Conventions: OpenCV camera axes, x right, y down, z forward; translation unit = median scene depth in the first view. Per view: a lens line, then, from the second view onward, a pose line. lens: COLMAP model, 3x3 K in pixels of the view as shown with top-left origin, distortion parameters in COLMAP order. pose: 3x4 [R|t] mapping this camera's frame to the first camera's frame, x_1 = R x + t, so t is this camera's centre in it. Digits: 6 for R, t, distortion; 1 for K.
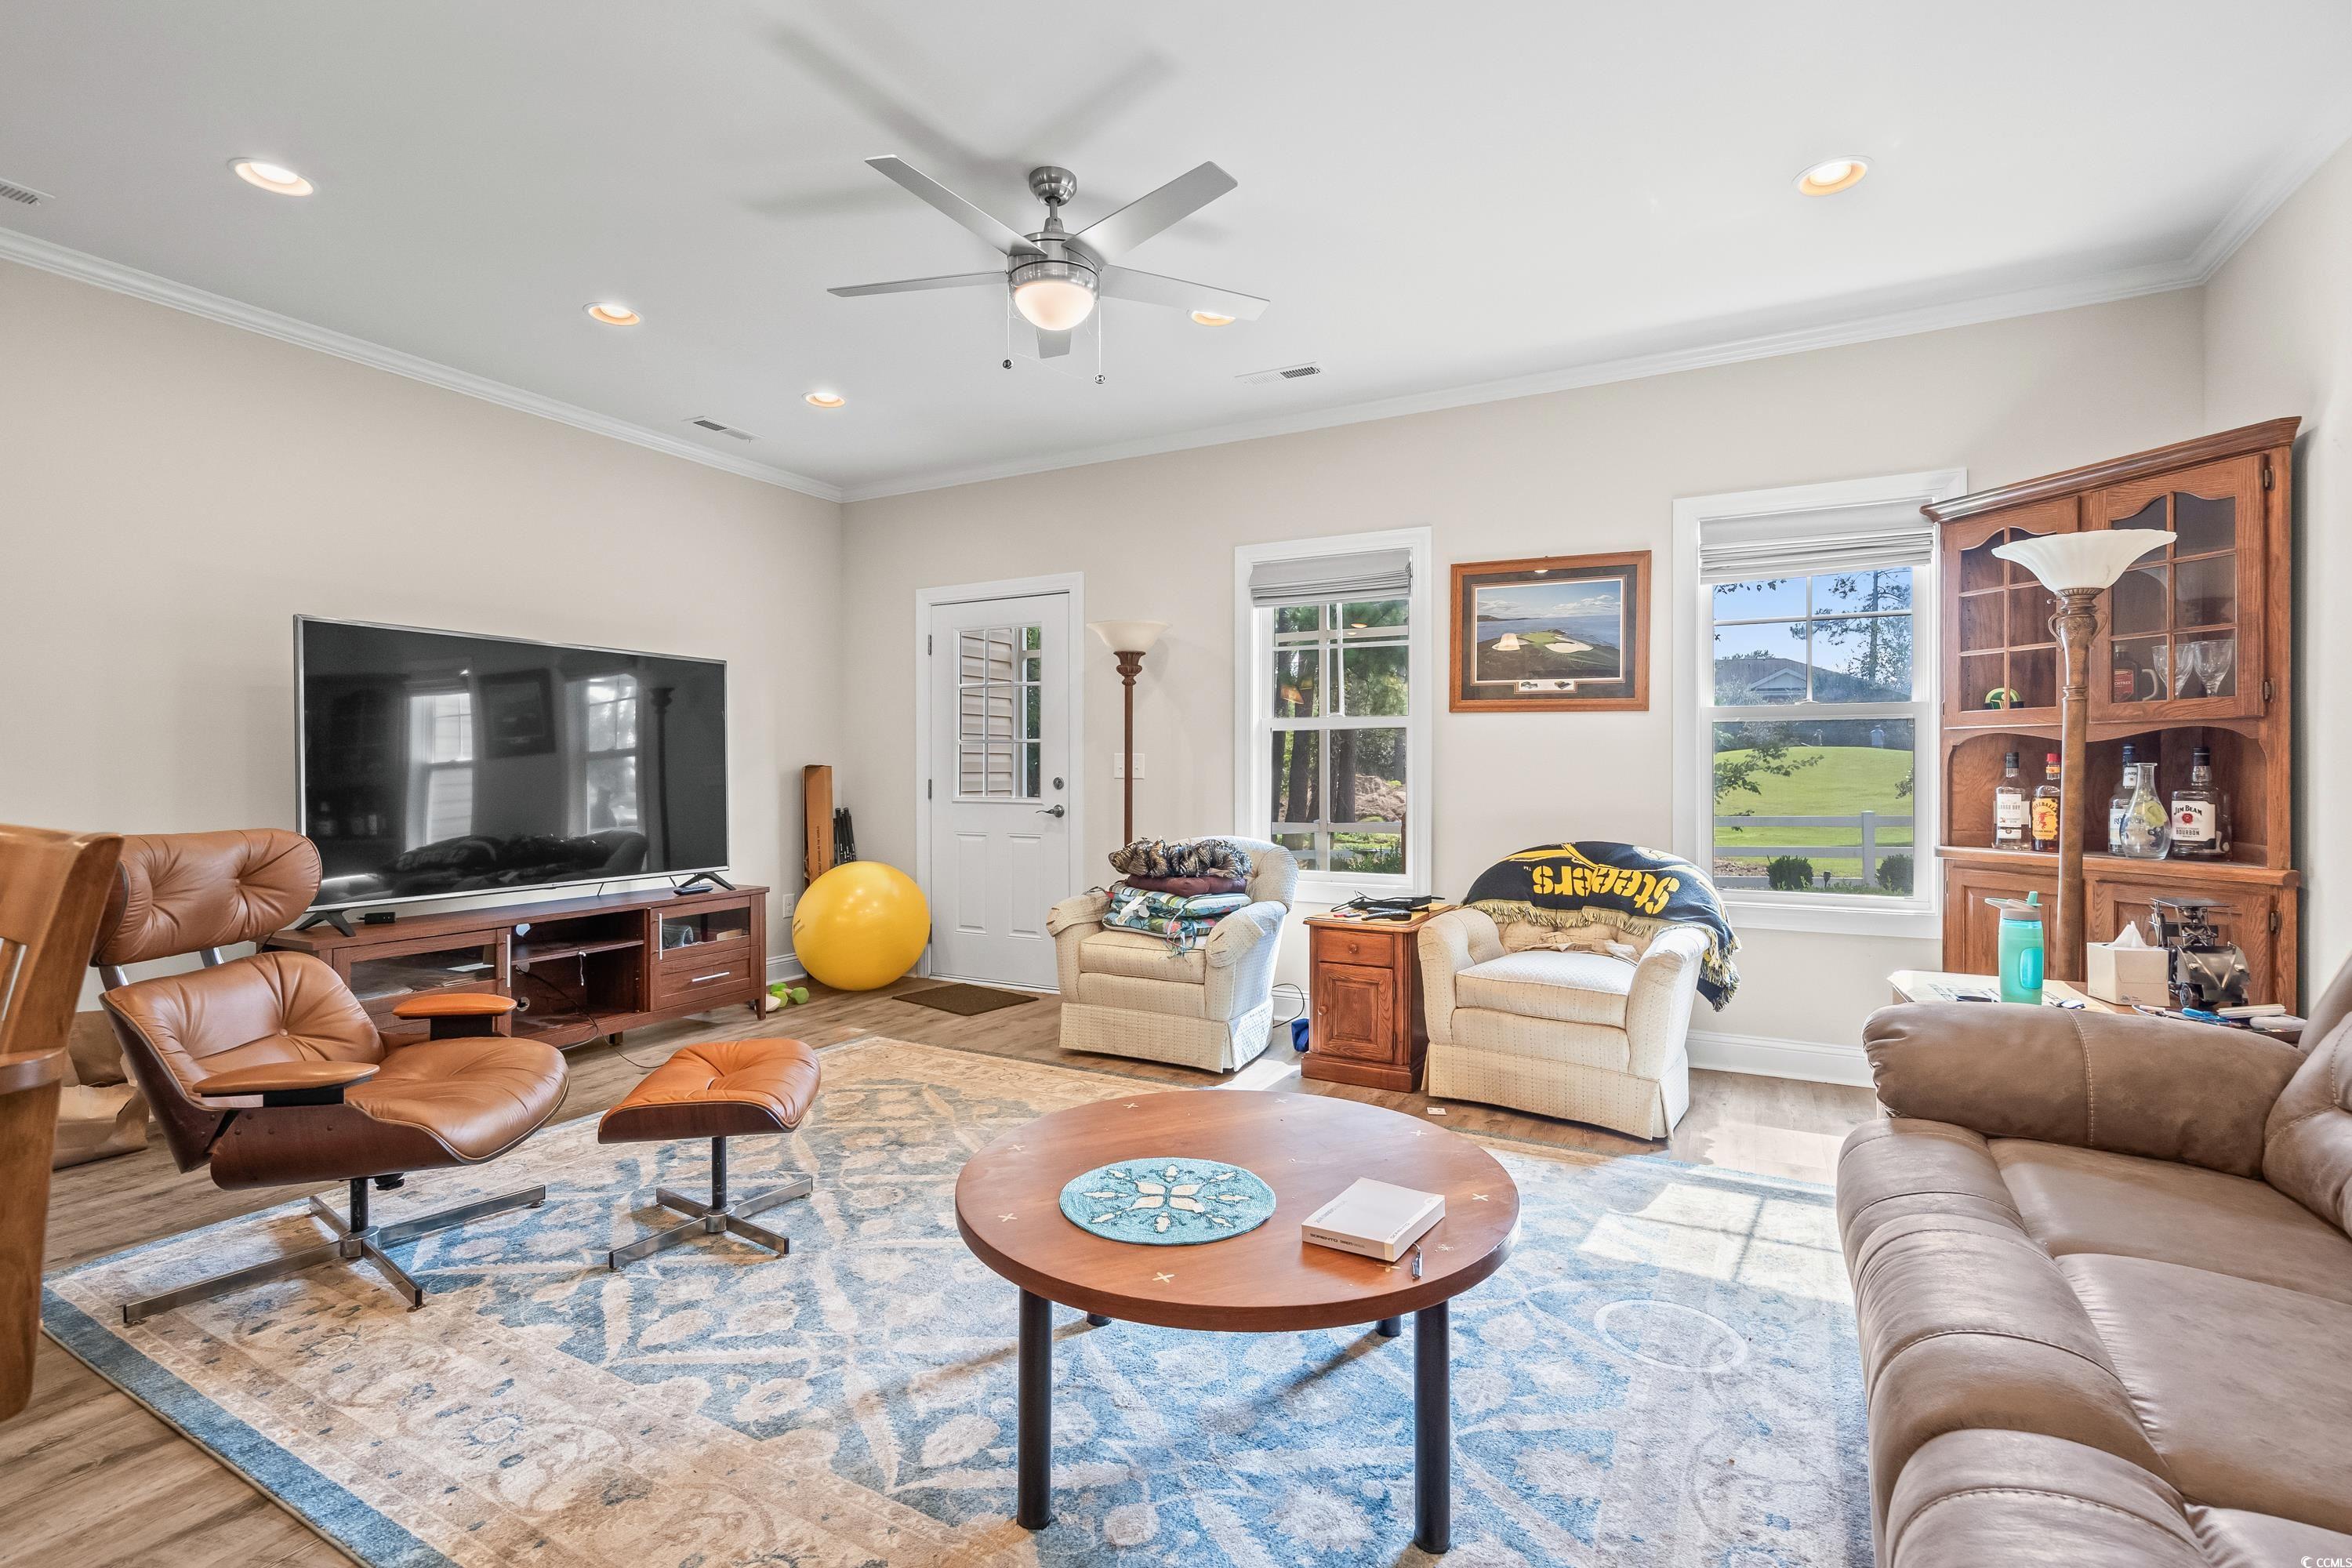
lens RADIAL K [[1077.0, 0, 1176.3], [0, 1077.0, 768.3], [0, 0, 1]] dist [-0.000554, 0.000934]
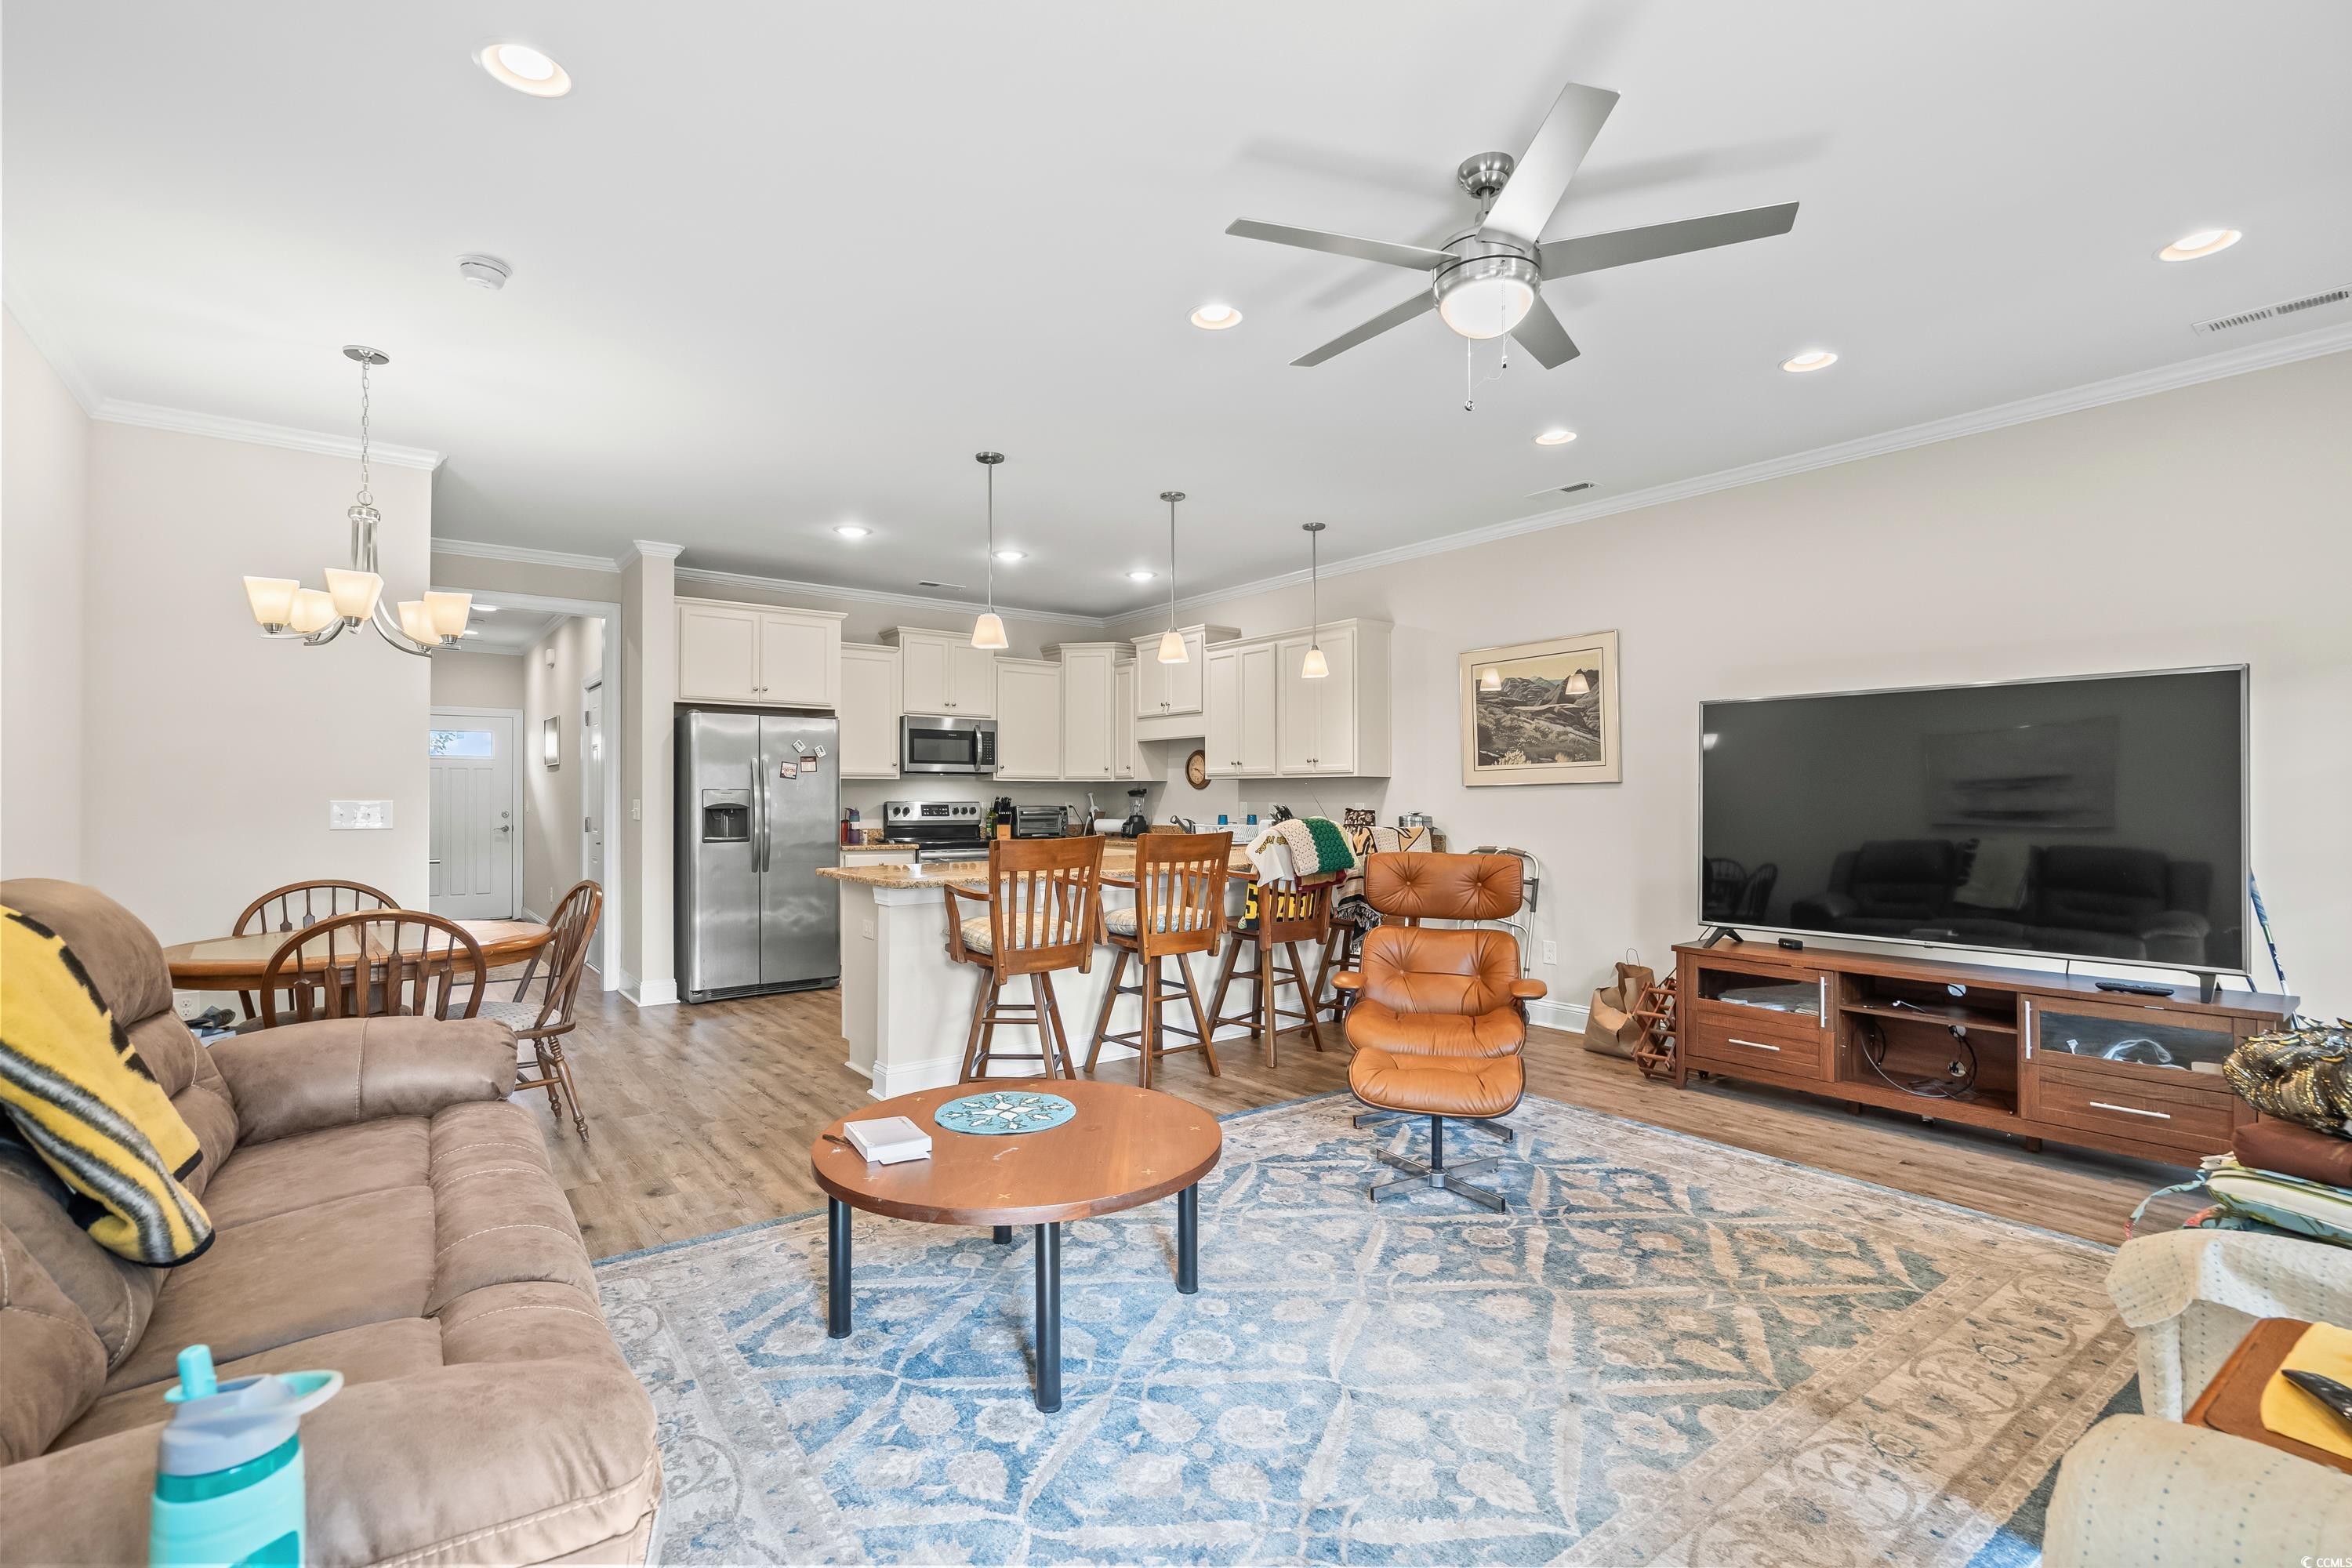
lens RADIAL K [[1067.8, 0, 1172.4], [0, 1067.8, 791.2], [0, 0, 1]] dist [-0.001991, 0.000975]
pose [[-0.416811, -0.005191, -0.908979, 0.639704], [0.000468, 0.999982, -0.005925, -0.024088], [0.908993, -0.002895, -0.416801, 0.925681]]
